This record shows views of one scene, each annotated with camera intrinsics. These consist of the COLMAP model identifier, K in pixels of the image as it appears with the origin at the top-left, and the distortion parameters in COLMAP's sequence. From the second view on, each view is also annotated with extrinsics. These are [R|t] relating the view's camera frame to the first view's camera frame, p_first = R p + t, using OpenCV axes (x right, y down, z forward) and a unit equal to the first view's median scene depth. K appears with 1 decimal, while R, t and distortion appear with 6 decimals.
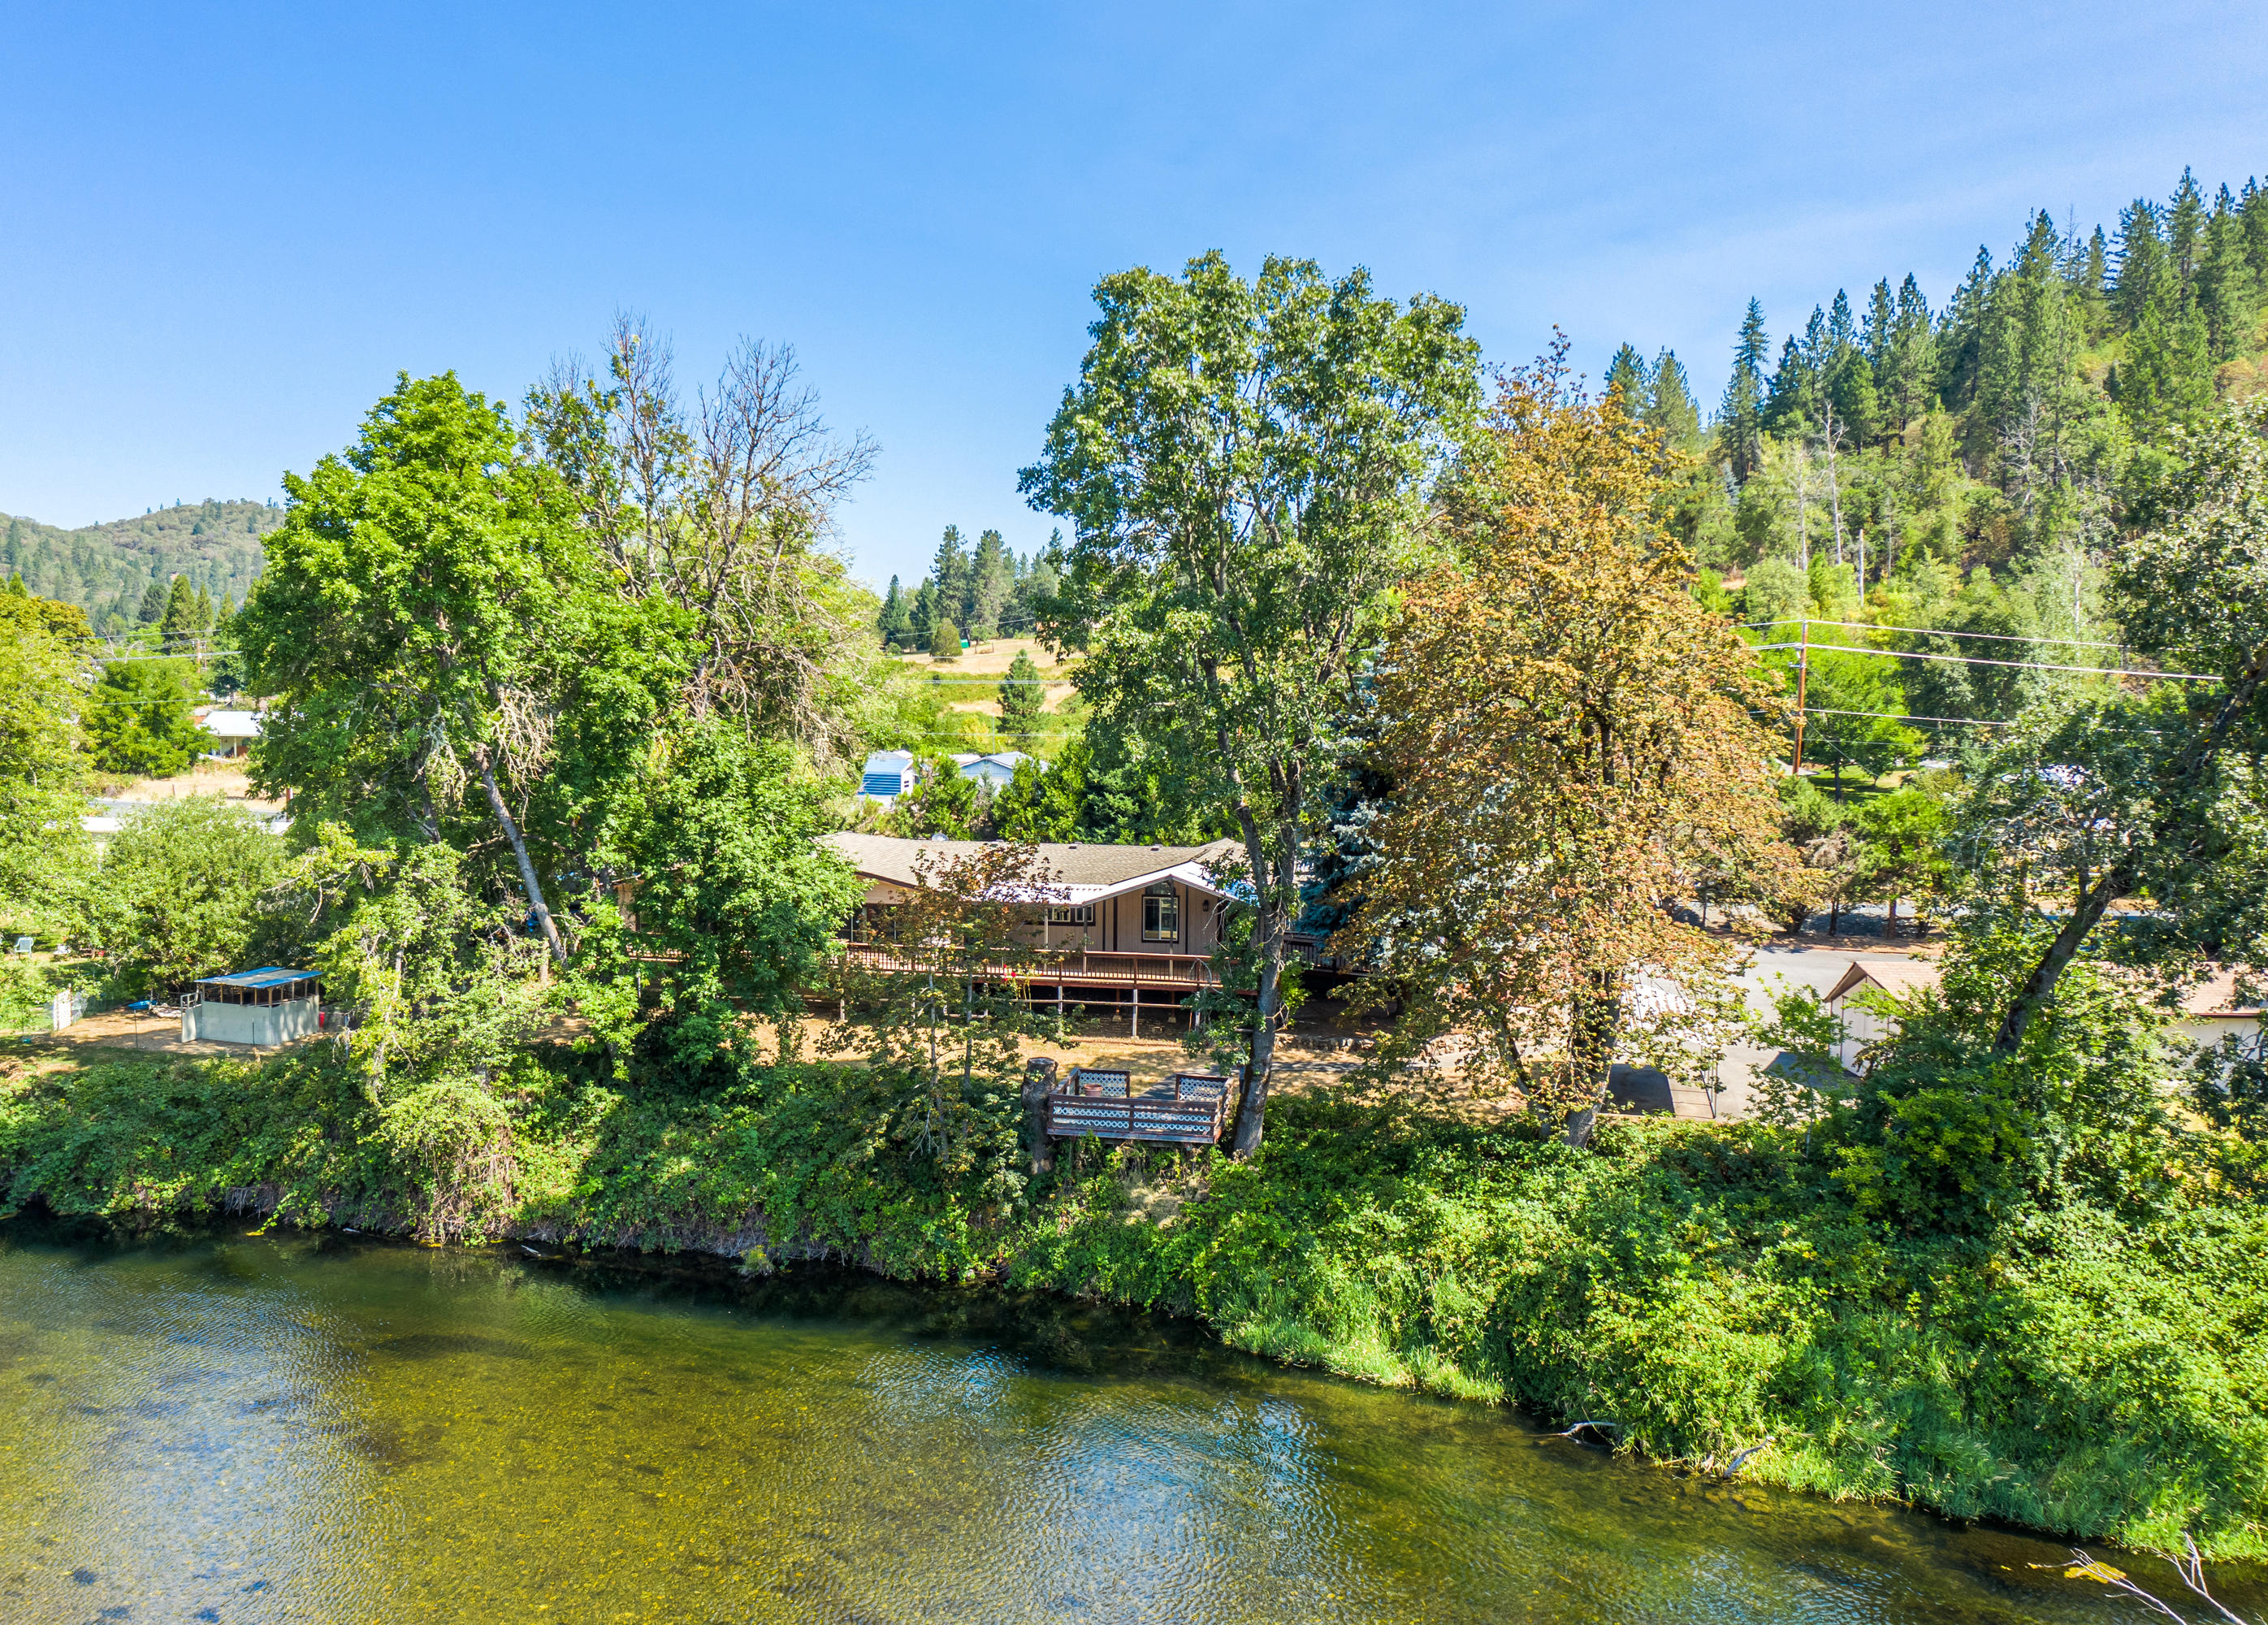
lens RADIAL K [[1909.7, 0, 1123.7], [0, 1909.7, 809.1], [0, 0, 1]] dist [0.004600, -0.002093]
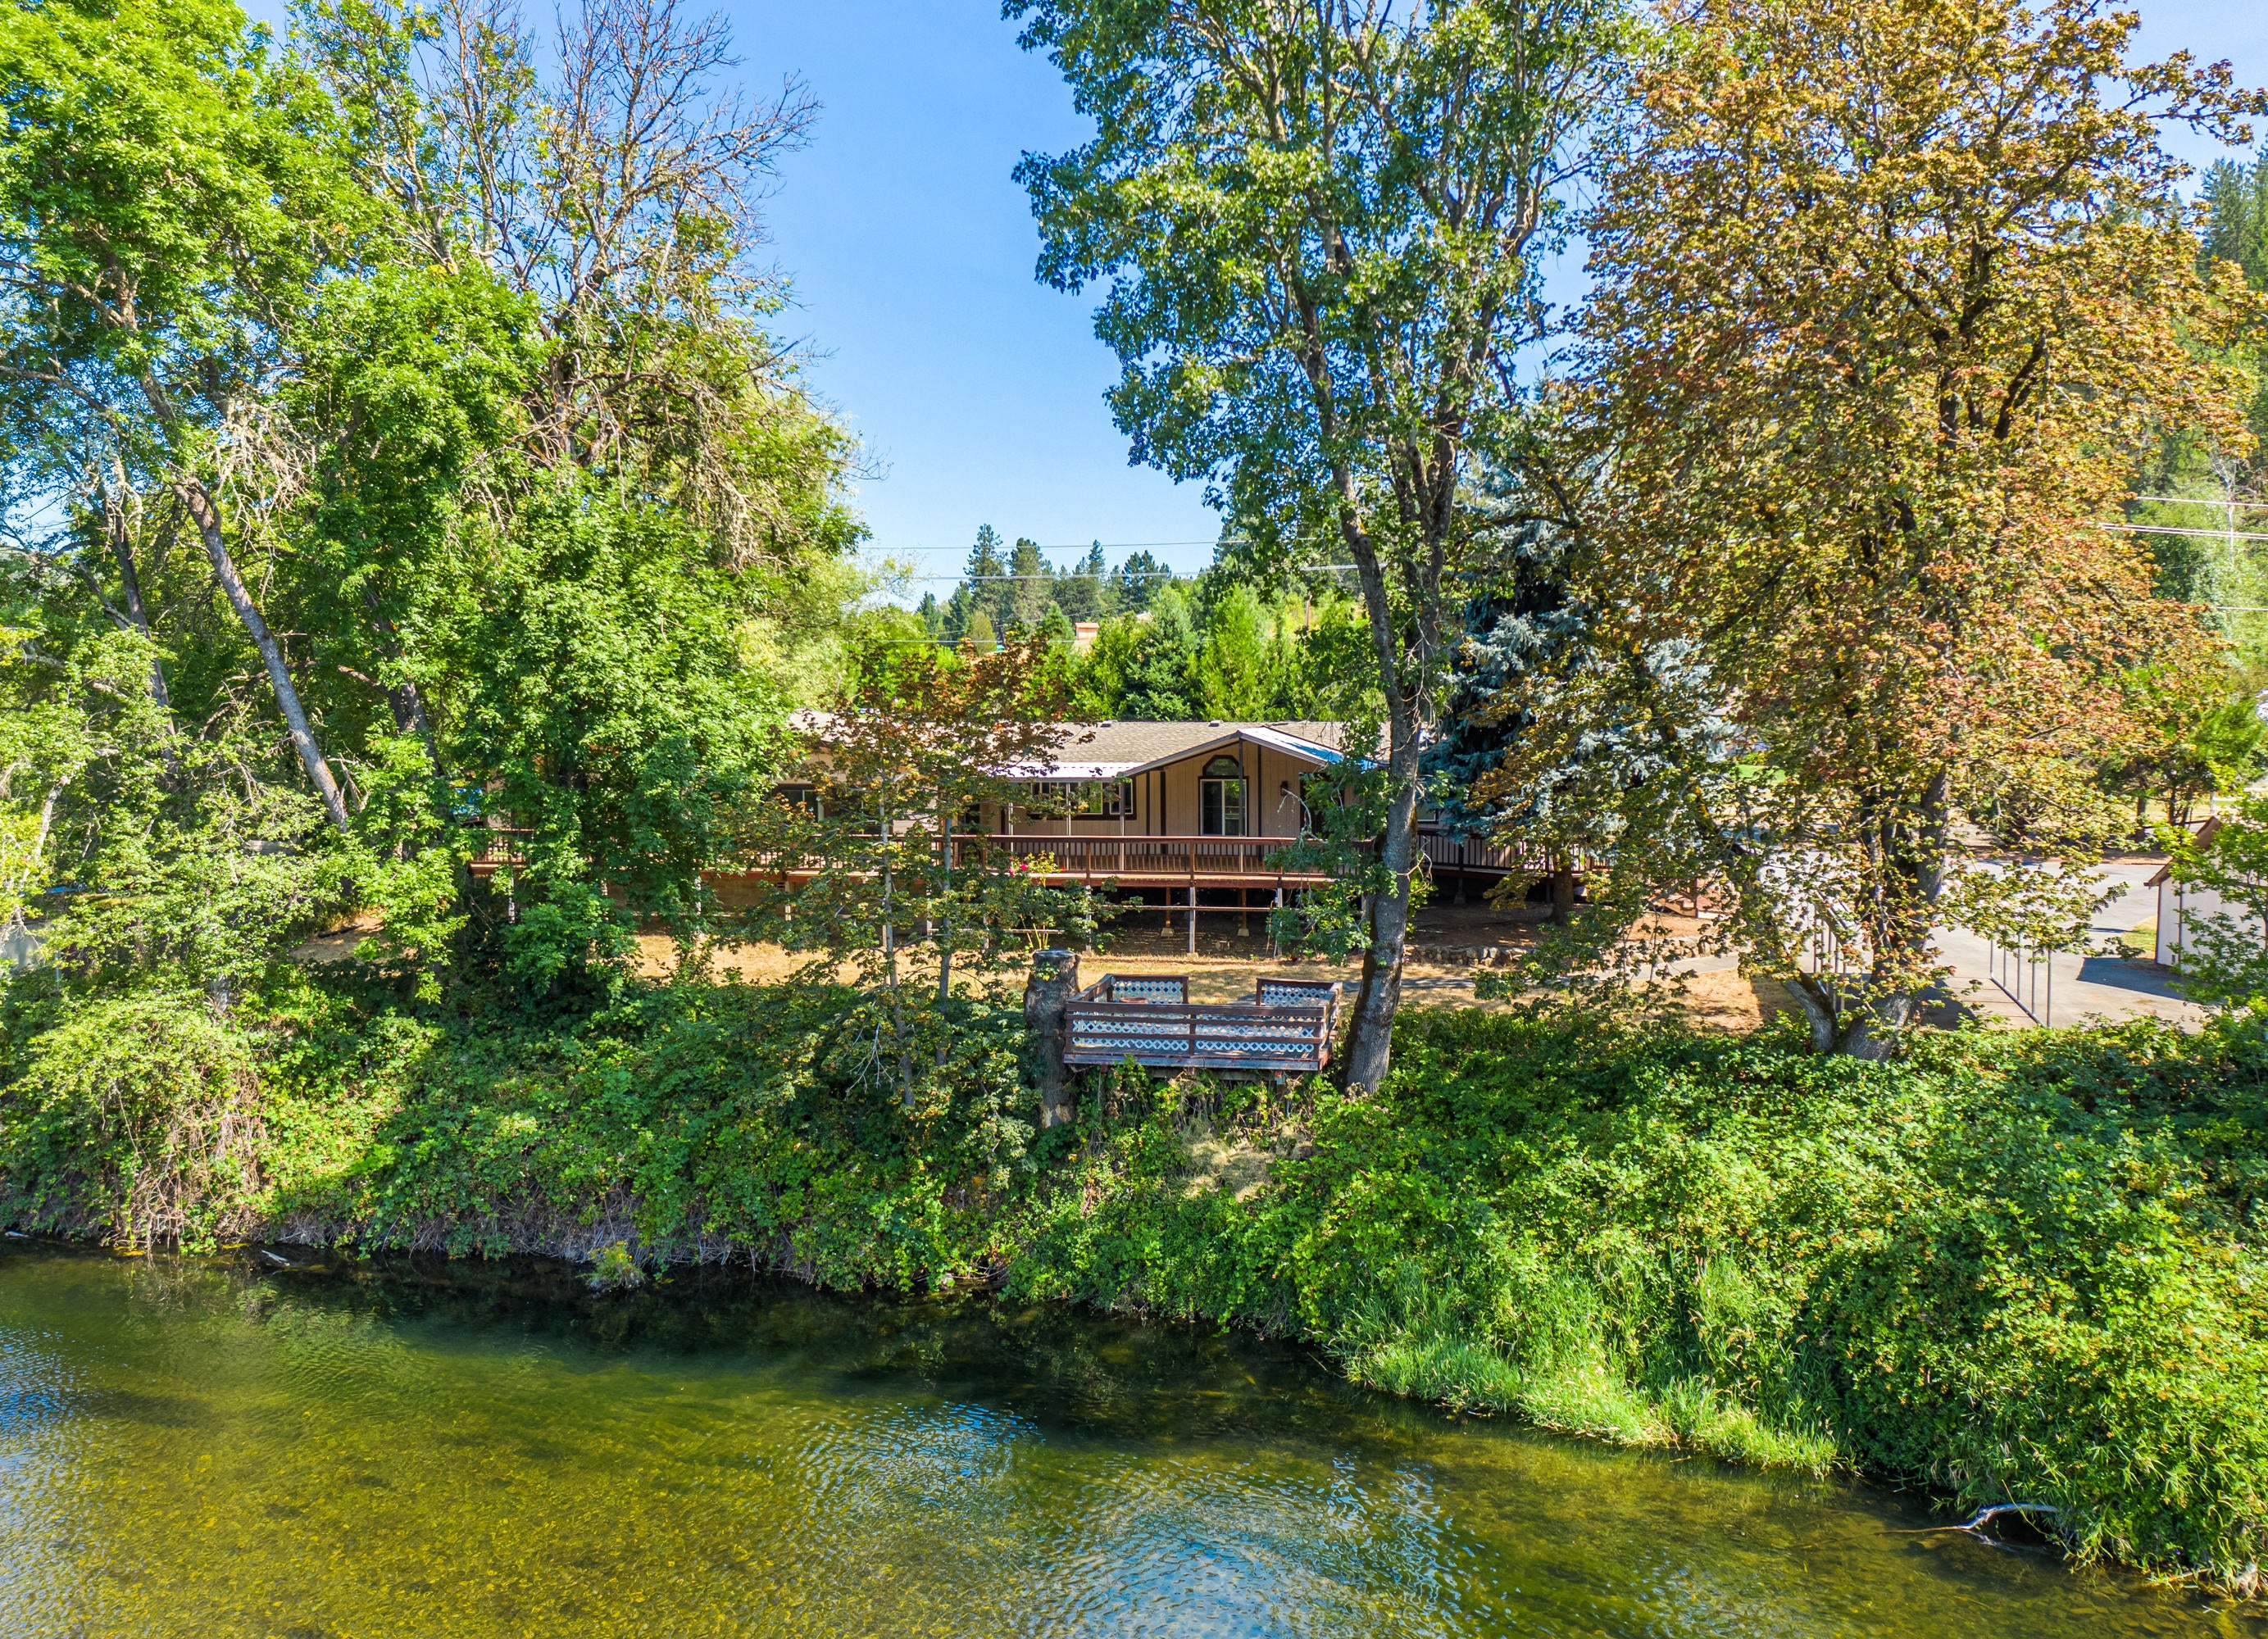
lens RADIAL K [[1880.3, 0, 1227.4], [0, 1880.3, 782.3], [0, 0, 1]] dist [-0.005238, 0.007822]
pose [[0.999434, -0.010034, 0.032101, -0.003702], [0.011209, 0.999267, -0.036611, 0.098298], [-0.031710, 0.036950, 0.998814, 0.351043]]
